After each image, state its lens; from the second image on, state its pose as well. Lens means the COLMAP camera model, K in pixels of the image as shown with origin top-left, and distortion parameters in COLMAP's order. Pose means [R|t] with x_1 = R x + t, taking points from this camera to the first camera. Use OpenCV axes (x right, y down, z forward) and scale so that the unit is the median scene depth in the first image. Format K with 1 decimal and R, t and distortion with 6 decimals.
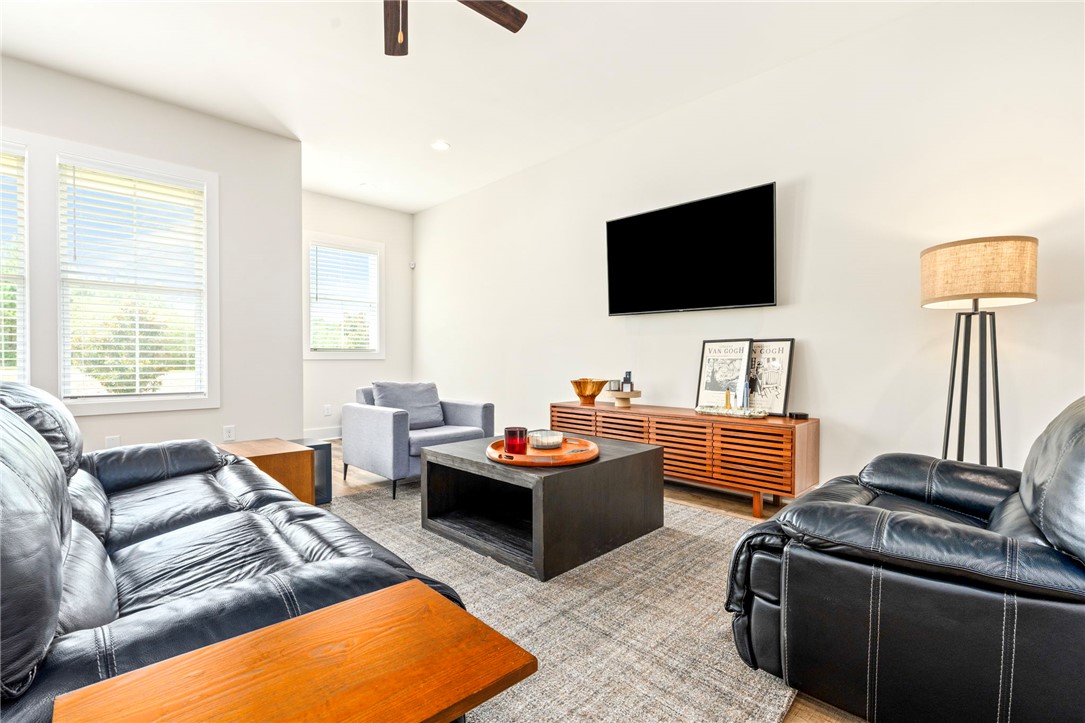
lens RADIAL K [[490.7, 0, 541.0], [0, 490.7, 378.9], [0, 0, 1]] dist [0.004458, -0.000372]
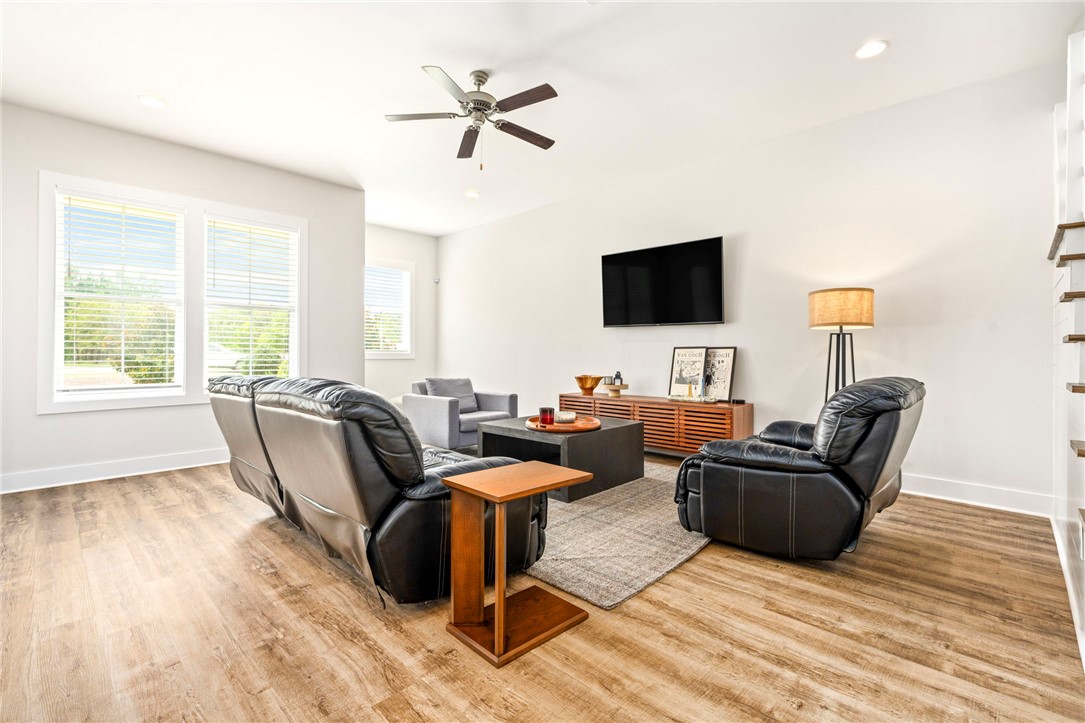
lens RADIAL K [[490.7, 0, 540.9], [0, 490.7, 363.9], [0, 0, 1]] dist [0.004458, -0.000372]
pose [[0.999685, 0.001026, 0.025096, -0.079954], [-0.000485, 0.999768, -0.021557, -0.002962], [-0.025113, 0.021538, 0.999453, -0.390868]]
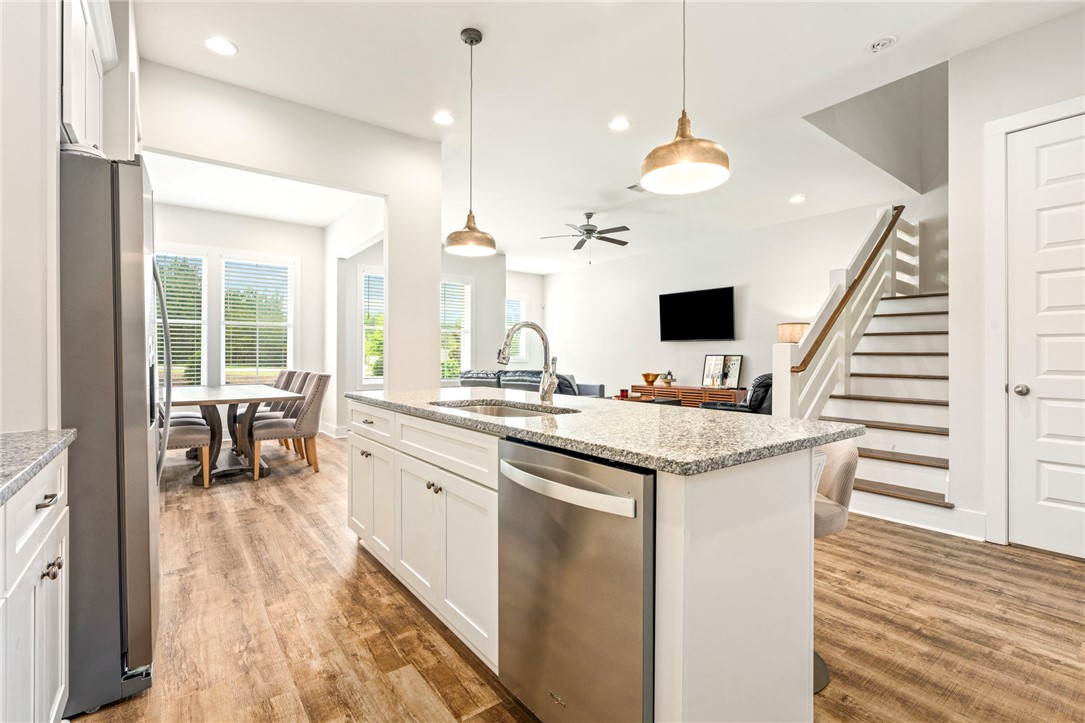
lens RADIAL K [[490.7, 0, 546.6], [0, 490.7, 369.7], [0, 0, 1]] dist [0.004458, -0.000372]
pose [[0.993965, -0.002372, -0.109673, -0.136899], [0.001491, 0.999966, -0.008112, 0.002807], [0.109689, 0.007899, 0.993935, -1.354550]]
